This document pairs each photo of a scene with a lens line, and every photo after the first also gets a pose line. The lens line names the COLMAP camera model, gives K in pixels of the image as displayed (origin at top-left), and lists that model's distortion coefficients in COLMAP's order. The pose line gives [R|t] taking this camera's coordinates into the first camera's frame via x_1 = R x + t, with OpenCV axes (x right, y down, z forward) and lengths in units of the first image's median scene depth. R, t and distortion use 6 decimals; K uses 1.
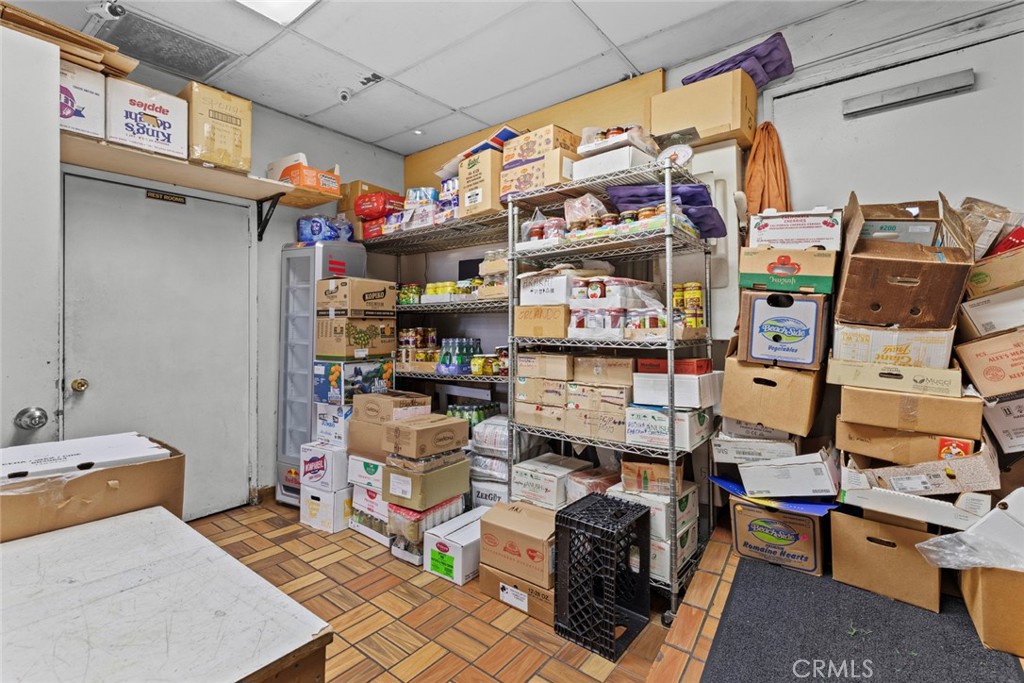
lens RADIAL K [[461.8, 0, 519.7], [0, 461.8, 313.6], [0, 0, 1]] dist [0.003121, -0.000253]
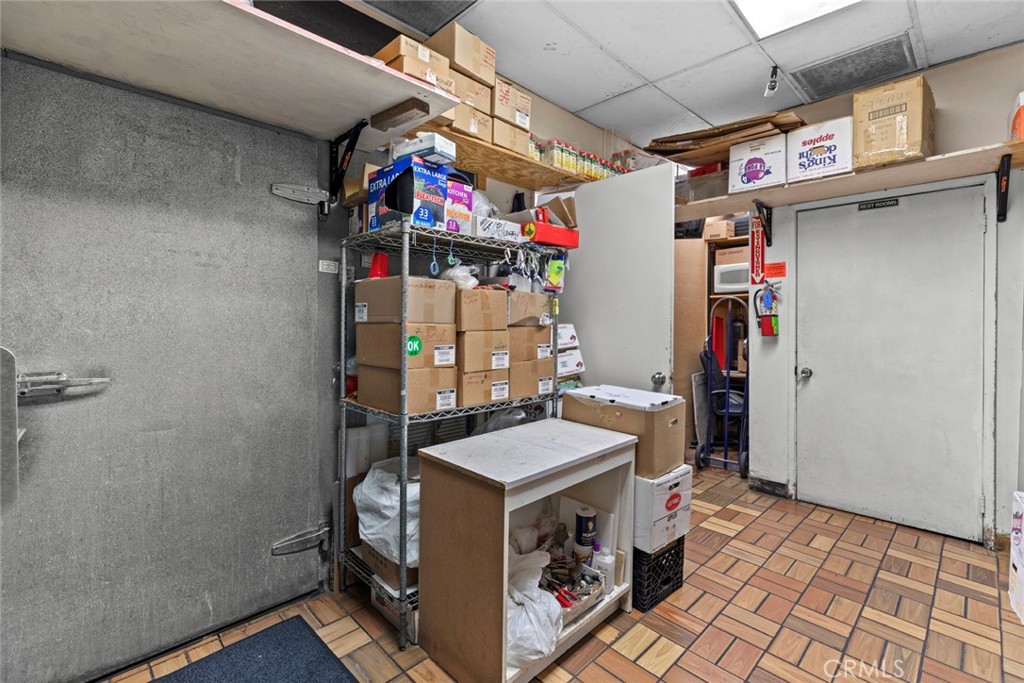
lens RADIAL K [[461.8, 0, 517.6], [0, 461.8, 326.5], [0, 0, 1]] dist [0.003121, -0.000253]
pose [[-0.125049, 0.012031, -0.992078, 0.434470], [0.020080, 0.999752, 0.009593, -0.003097], [0.991947, -0.018722, -0.125260, 0.369247]]
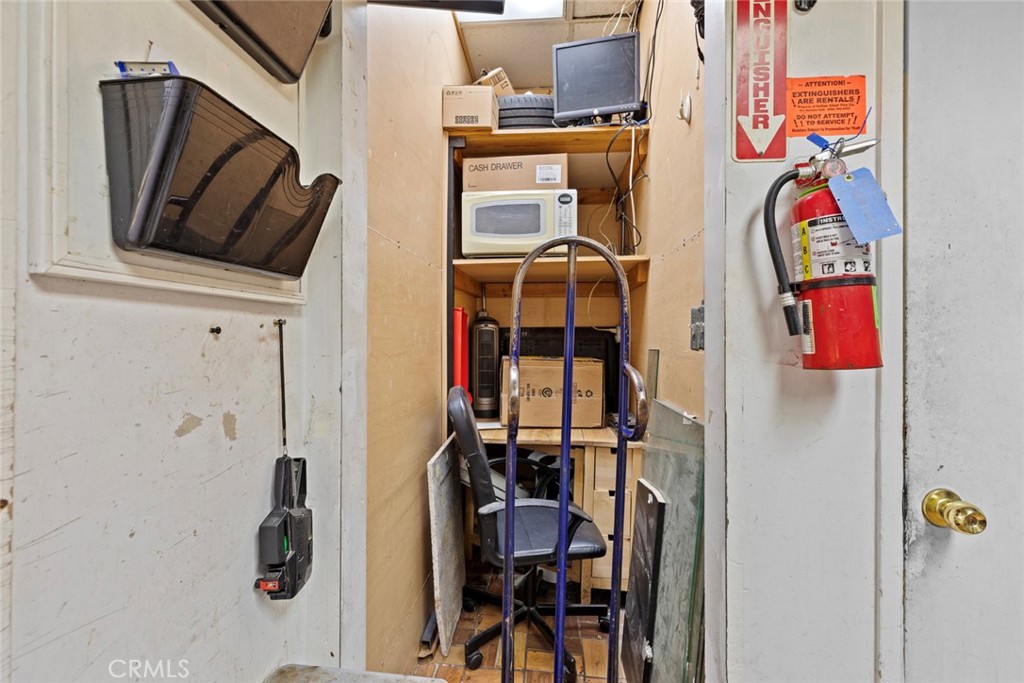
lens RADIAL K [[461.8, 0, 512.1], [0, 461.8, 334.1], [0, 0, 1]] dist [0.003121, -0.000253]
pose [[0.539979, 0.014389, -0.841556, -0.849344], [0.007476, 0.999732, 0.021890, 0.019872], [0.841646, -0.018111, 0.539727, 0.569388]]
